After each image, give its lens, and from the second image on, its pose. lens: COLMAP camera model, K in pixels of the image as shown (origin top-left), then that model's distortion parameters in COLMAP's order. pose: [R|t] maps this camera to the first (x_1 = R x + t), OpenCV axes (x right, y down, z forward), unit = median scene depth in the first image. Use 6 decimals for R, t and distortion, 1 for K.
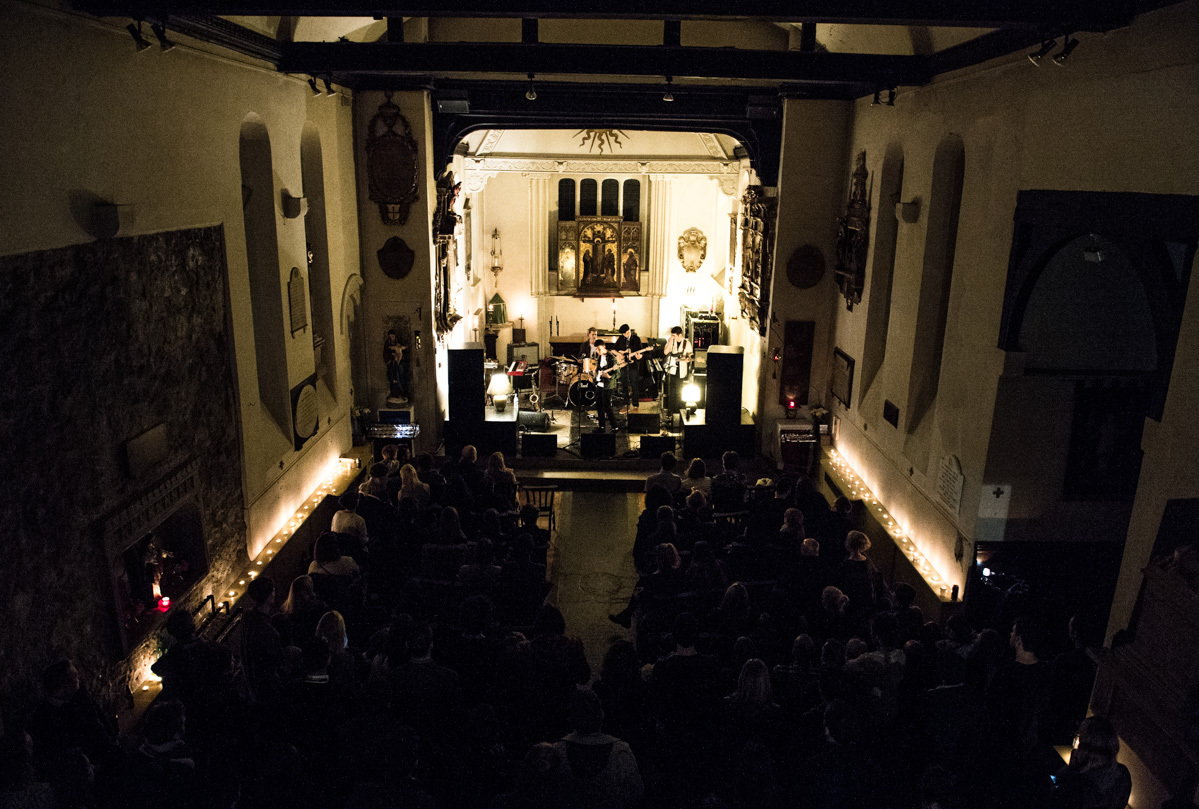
lens RADIAL K [[858.6, 0, 599.5], [0, 858.6, 404.5], [0, 0, 1]] dist [0.000704, 0.000025]
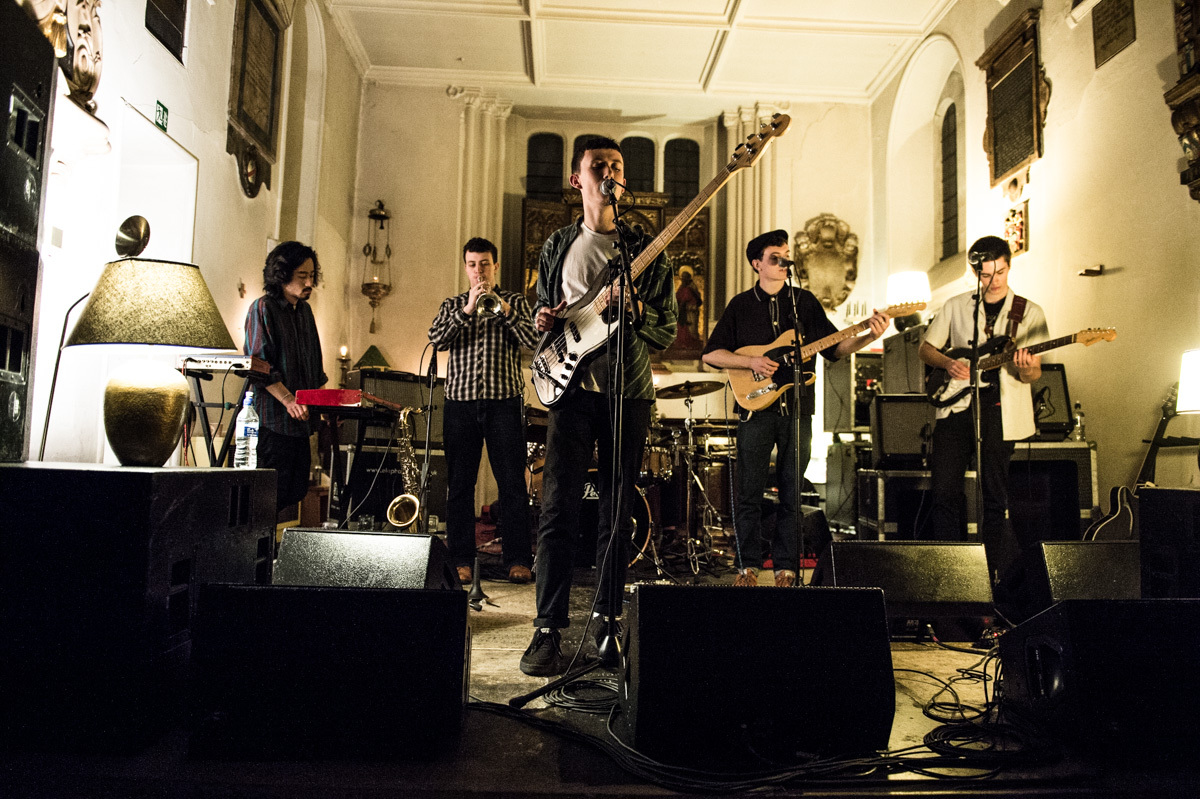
lens RADIAL K [[889.2, 0, 600.0], [0, 889.2, 399.5], [0, 0, 1]] dist [-0.033440, -0.002014]
pose [[0.999249, 0.008739, 0.037757, -0.025265], [0.003996, 0.945822, -0.324660, 0.035175], [-0.038549, 0.324567, 0.945077, 0.586441]]
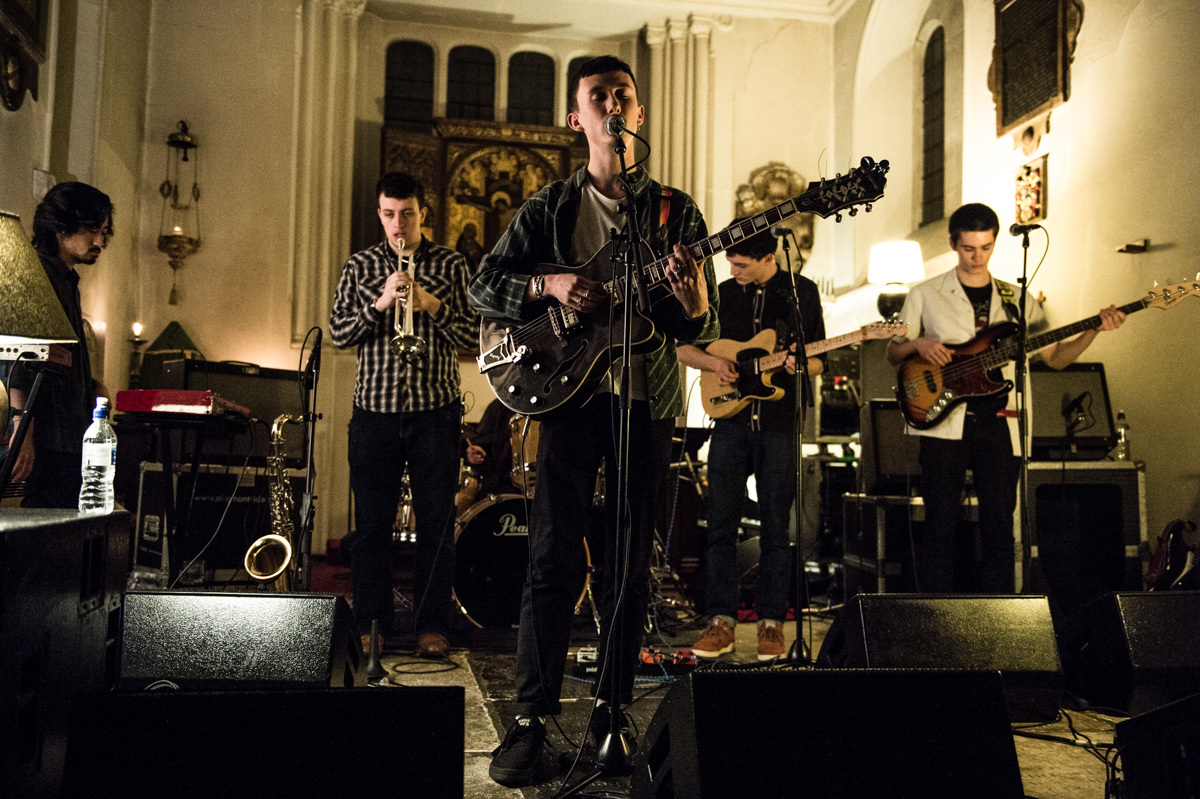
lens RADIAL K [[1148.6, 0, 600.0], [0, 1148.6, 399.5], [0, 0, 1]] dist [0.031296, 0.003501]
pose [[0.984332, 0.015981, 0.175599, -0.042227], [0.040797, 0.948218, -0.314989, 0.030836], [-0.171540, 0.317218, 0.932709, 0.591856]]
